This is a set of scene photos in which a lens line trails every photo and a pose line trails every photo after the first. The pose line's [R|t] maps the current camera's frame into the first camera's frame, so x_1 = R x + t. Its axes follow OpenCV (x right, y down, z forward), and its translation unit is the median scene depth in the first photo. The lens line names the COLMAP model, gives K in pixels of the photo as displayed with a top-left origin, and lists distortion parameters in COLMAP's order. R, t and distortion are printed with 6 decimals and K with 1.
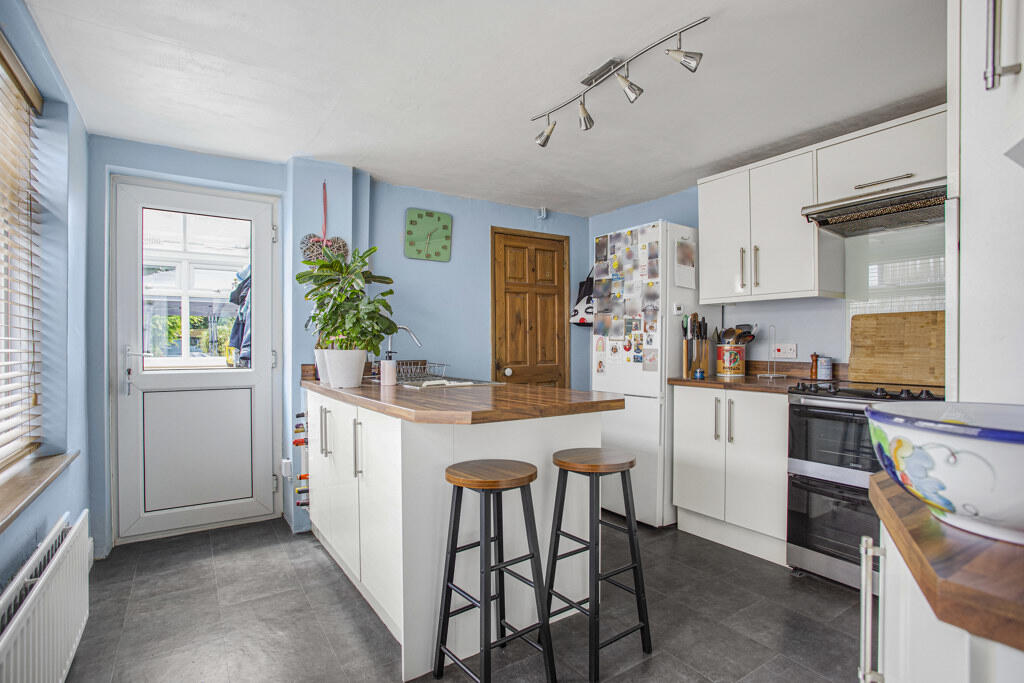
lens RADIAL K [[500.9, 0, 512.0], [0, 500.9, 341.5], [0, 0, 1]] dist [-0.053586, 0.000128]
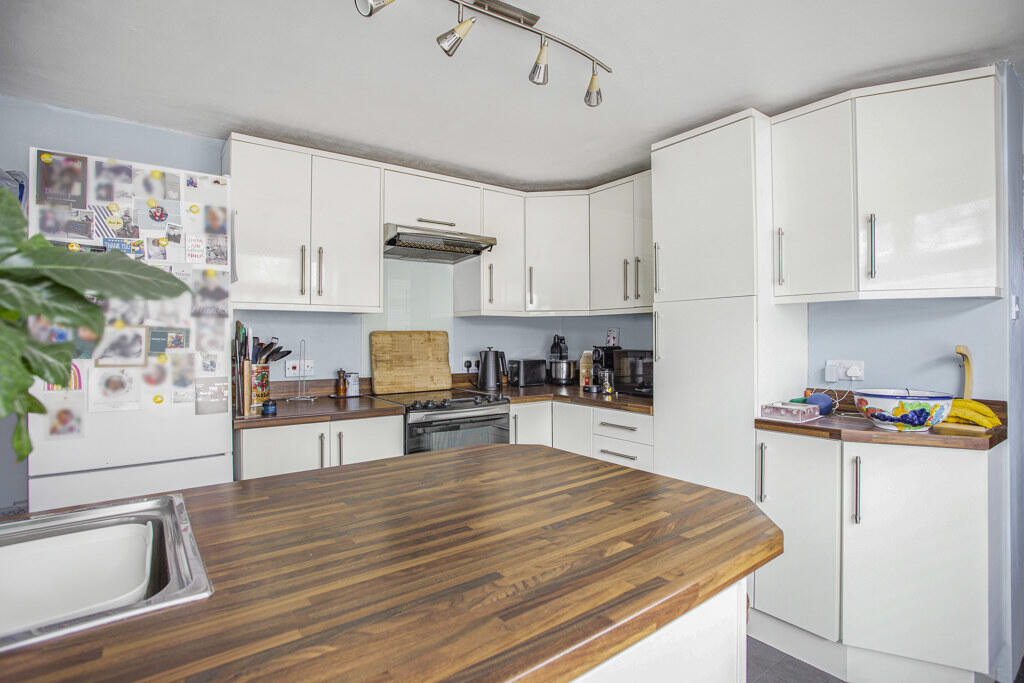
lens RADIAL K [[507.0, 0, 517.4], [0, 507.0, 335.0], [0, 0, 1]] dist [-0.048110, 0.000478]
pose [[-0.068834, 0.007958, 0.997596, -0.360443], [0.001546, 0.999968, -0.007870, -0.032396], [-0.997627, 0.001001, -0.068844, 0.656663]]
